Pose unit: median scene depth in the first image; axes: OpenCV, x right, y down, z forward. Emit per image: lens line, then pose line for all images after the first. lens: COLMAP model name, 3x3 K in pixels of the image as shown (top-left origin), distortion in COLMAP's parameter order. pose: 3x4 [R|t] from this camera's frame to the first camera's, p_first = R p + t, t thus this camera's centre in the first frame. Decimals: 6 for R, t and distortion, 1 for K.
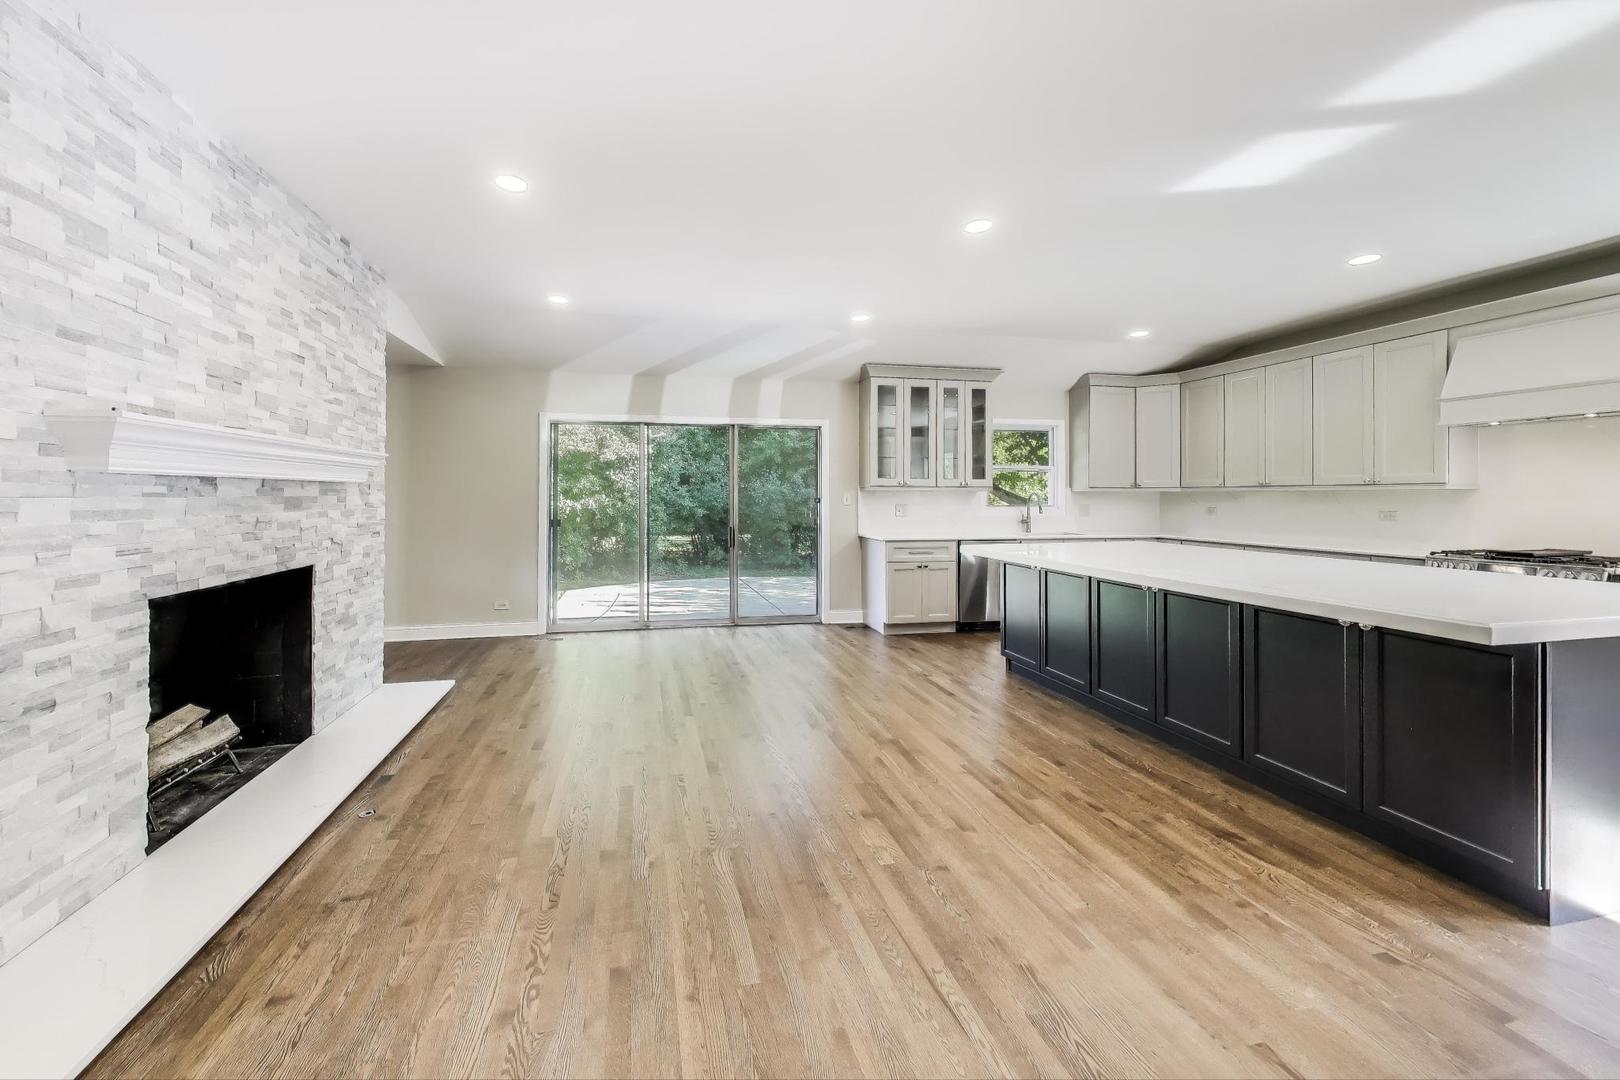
lens RADIAL K [[588.8, 0, 753.5], [0, 588.8, 499.6], [0, 0, 1]] dist [0.001842, 0.000013]
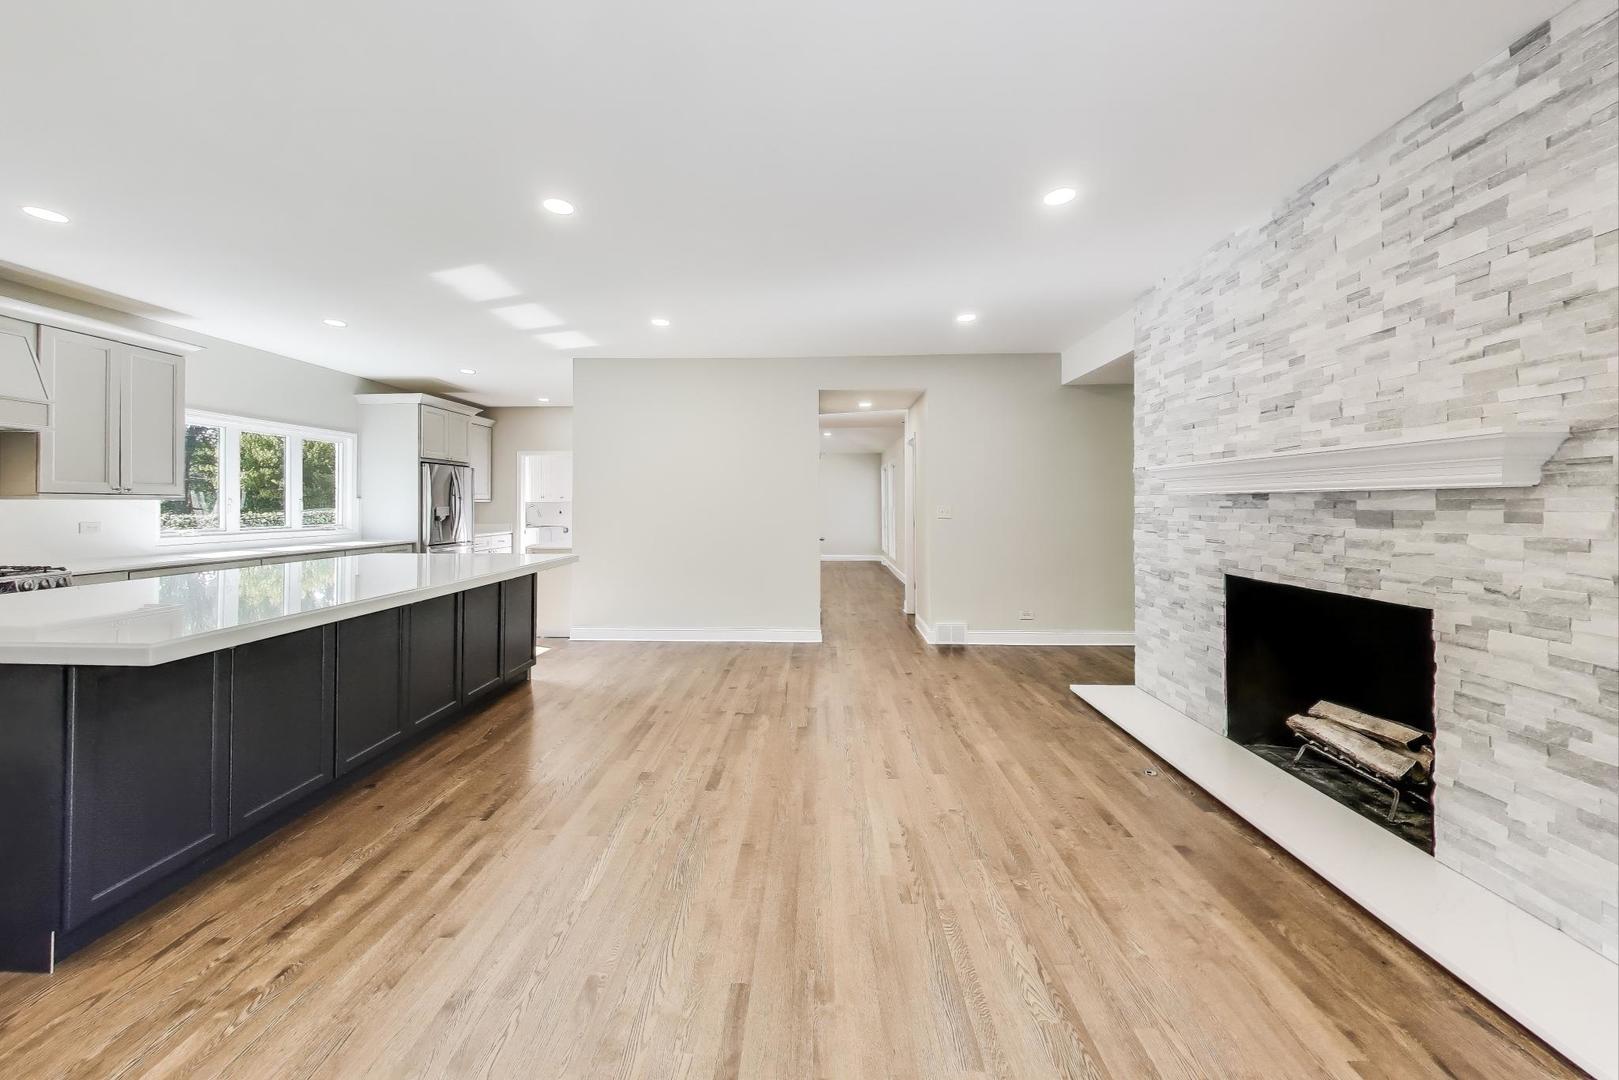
lens RADIAL K [[588.4, 0, 803.6], [0, 588.4, 502.8], [0, 0, 1]] dist [0.001842, 0.000013]
pose [[-0.974852, -0.001014, 0.222852, -0.193832], [0.000204, 0.999985, 0.005444, -0.019936], [-0.222854, 0.005353, -0.974837, 1.934963]]
